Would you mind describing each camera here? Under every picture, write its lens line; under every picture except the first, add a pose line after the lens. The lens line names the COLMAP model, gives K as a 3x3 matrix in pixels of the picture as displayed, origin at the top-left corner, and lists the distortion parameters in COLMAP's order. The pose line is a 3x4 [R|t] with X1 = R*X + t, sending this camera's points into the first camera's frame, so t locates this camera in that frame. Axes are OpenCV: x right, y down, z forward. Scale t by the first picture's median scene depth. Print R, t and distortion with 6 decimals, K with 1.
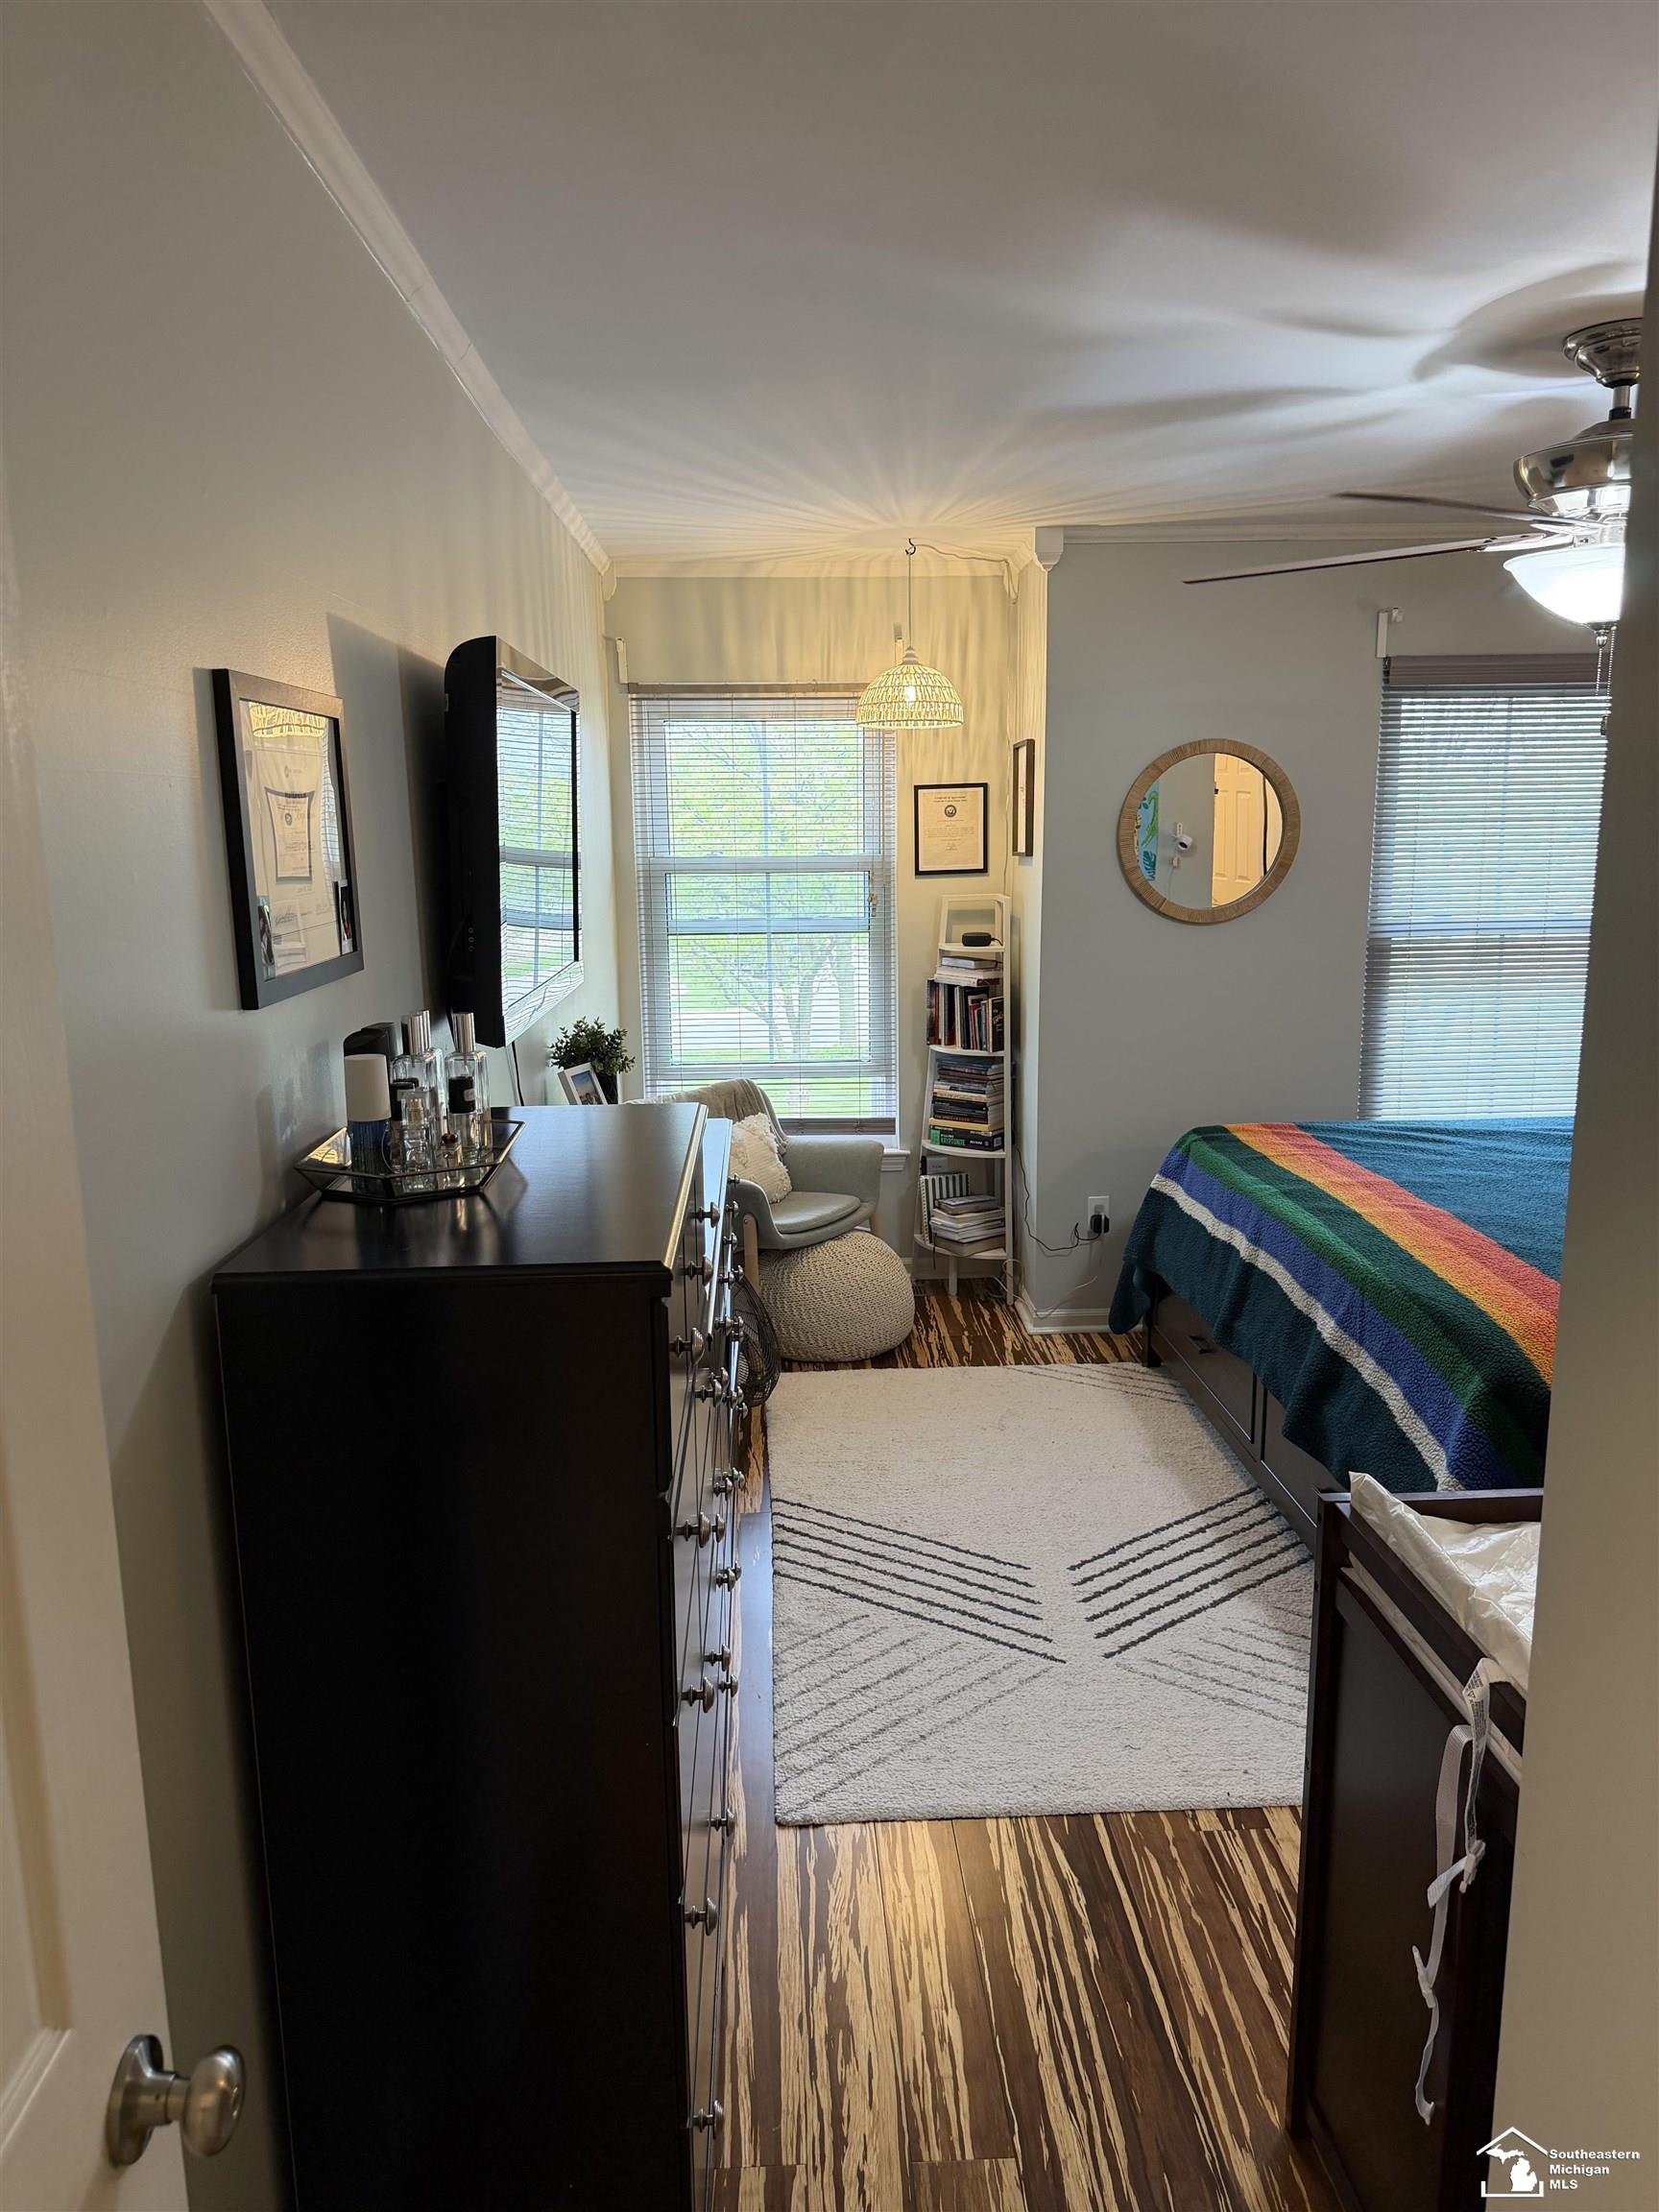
lens RADIAL K [[1533.7, 0, 829.5], [0, 1533.7, 1106.0], [0, 0, 1]] dist [0.151133, -0.266370]
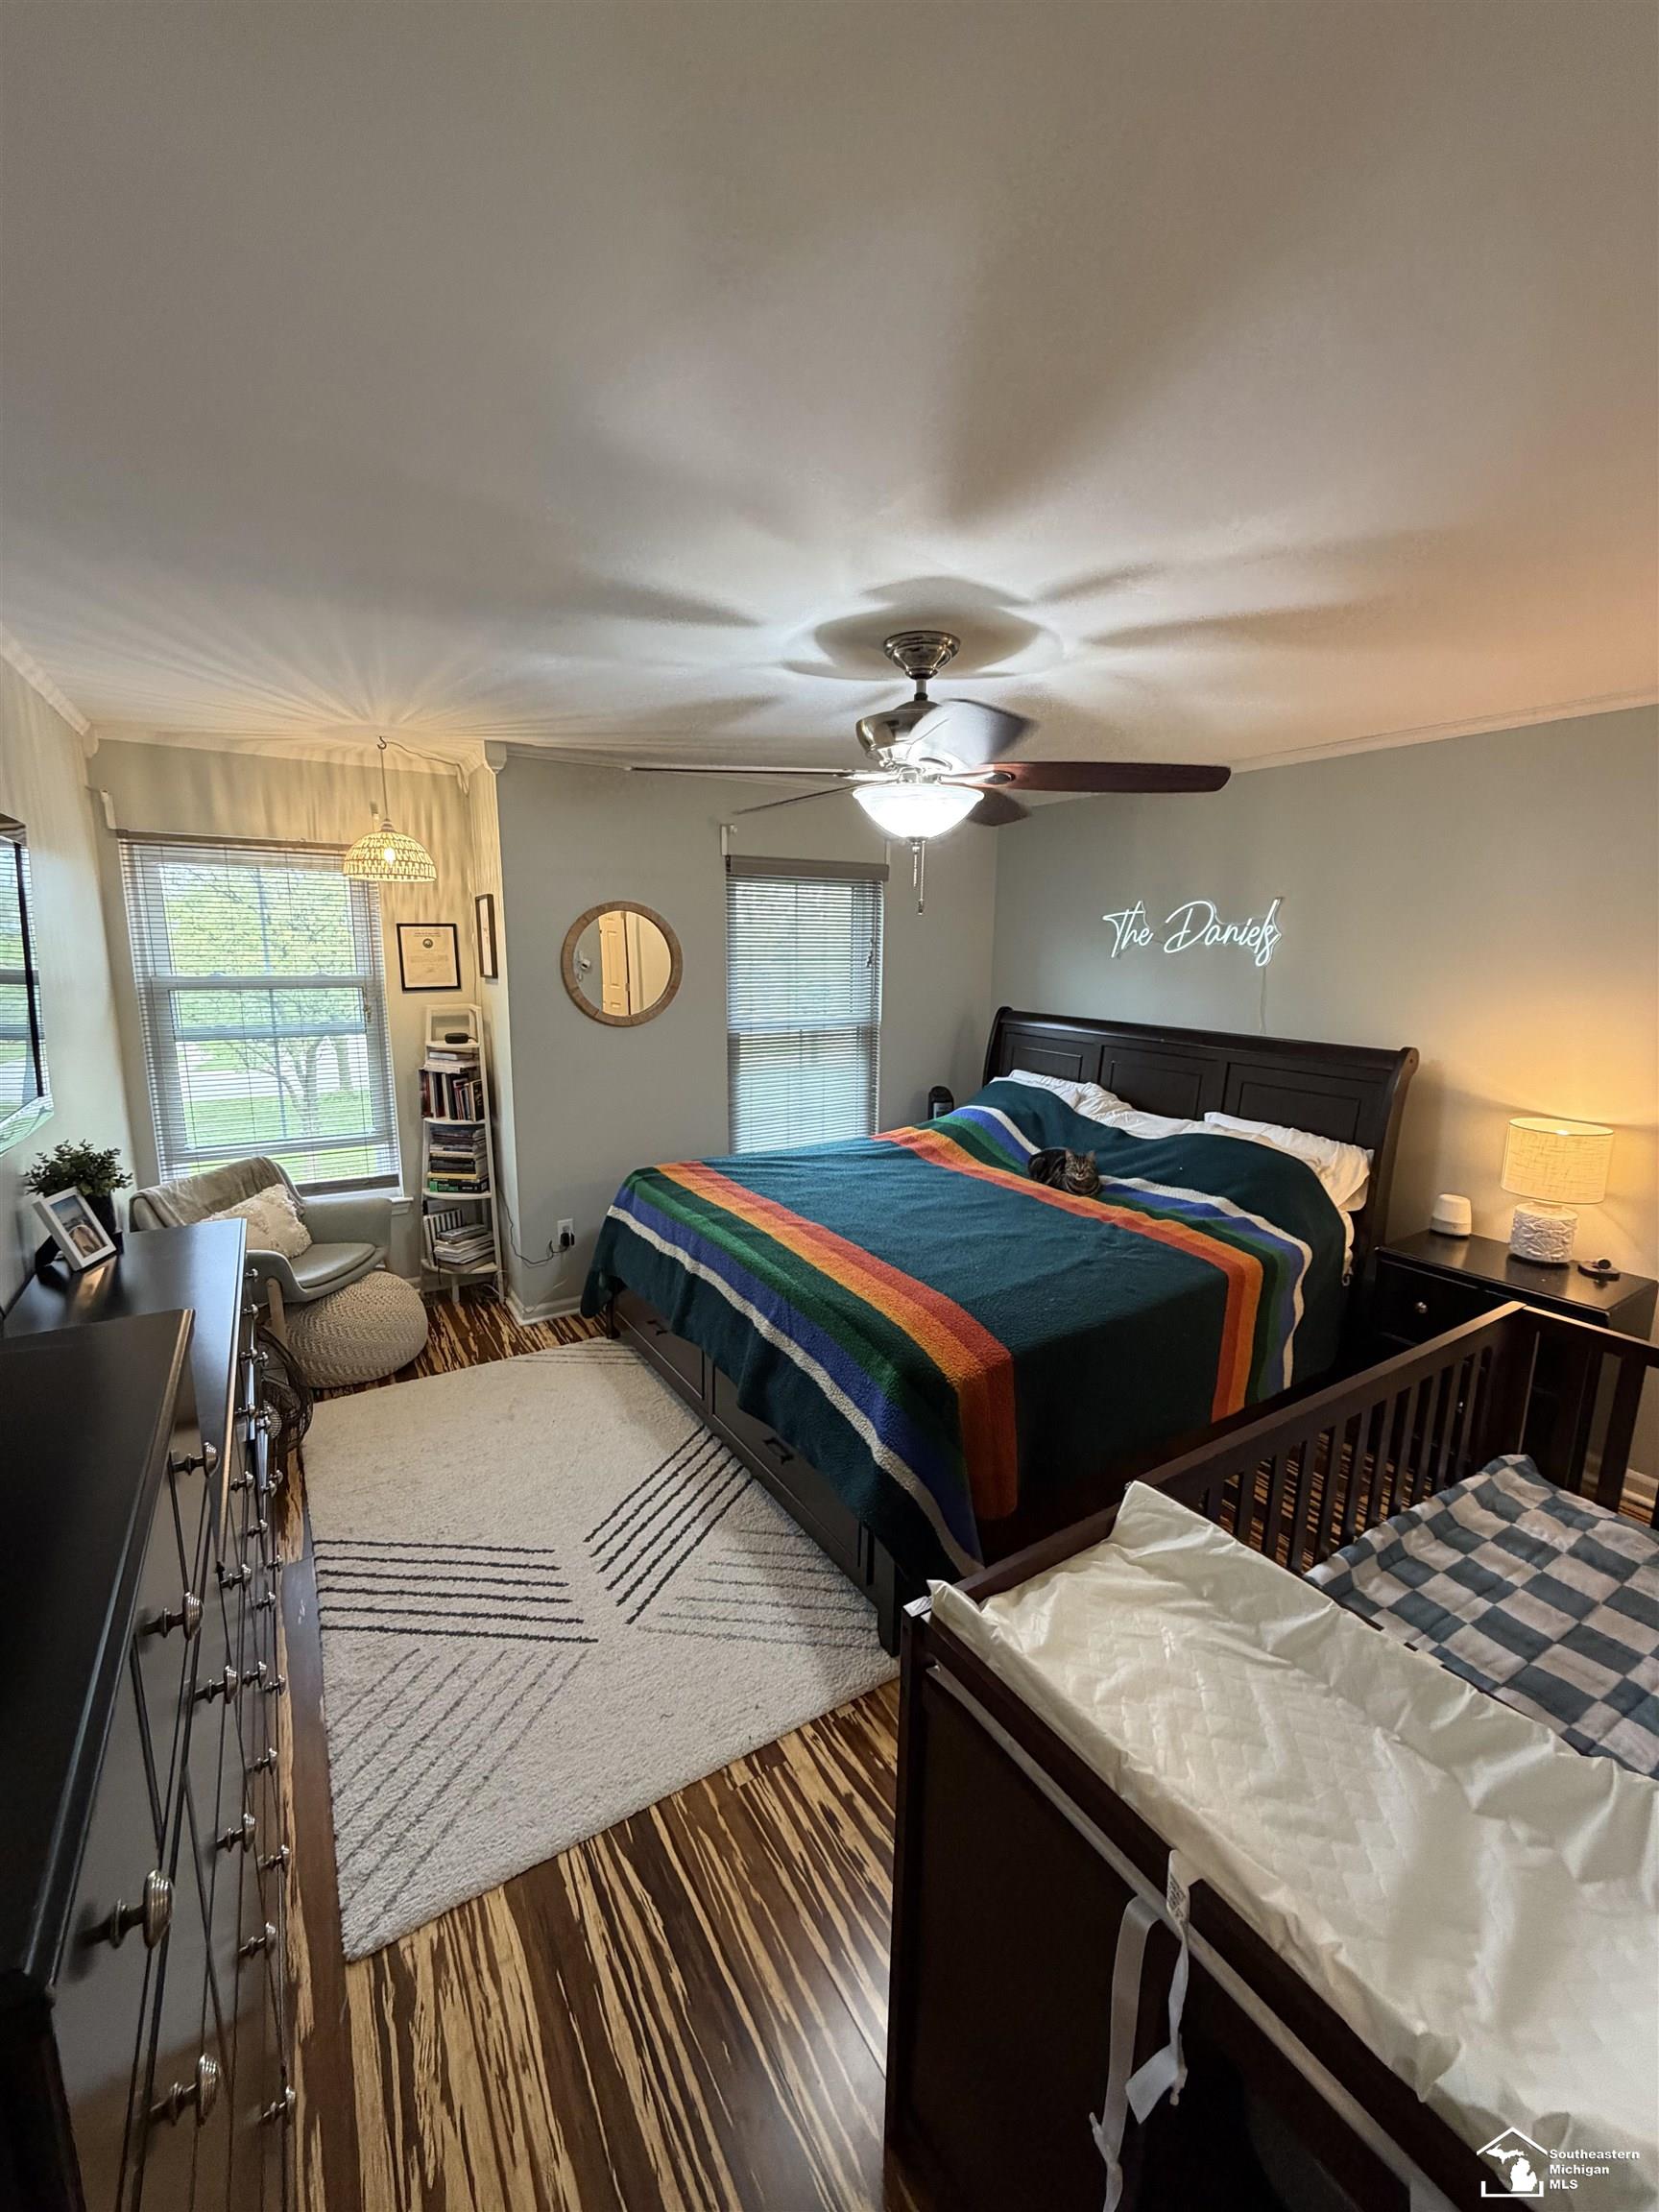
lens RADIAL K [[882.9, 0, 830.8], [0, 882.9, 1099.9], [0, 0, 1]] dist [0.000863, -0.000012]
pose [[0.868863, -0.064446, 0.490840, -0.004117], [0.069178, 0.997568, 0.008522, -0.054553], [-0.490195, 0.026551, 0.871208, 0.235568]]
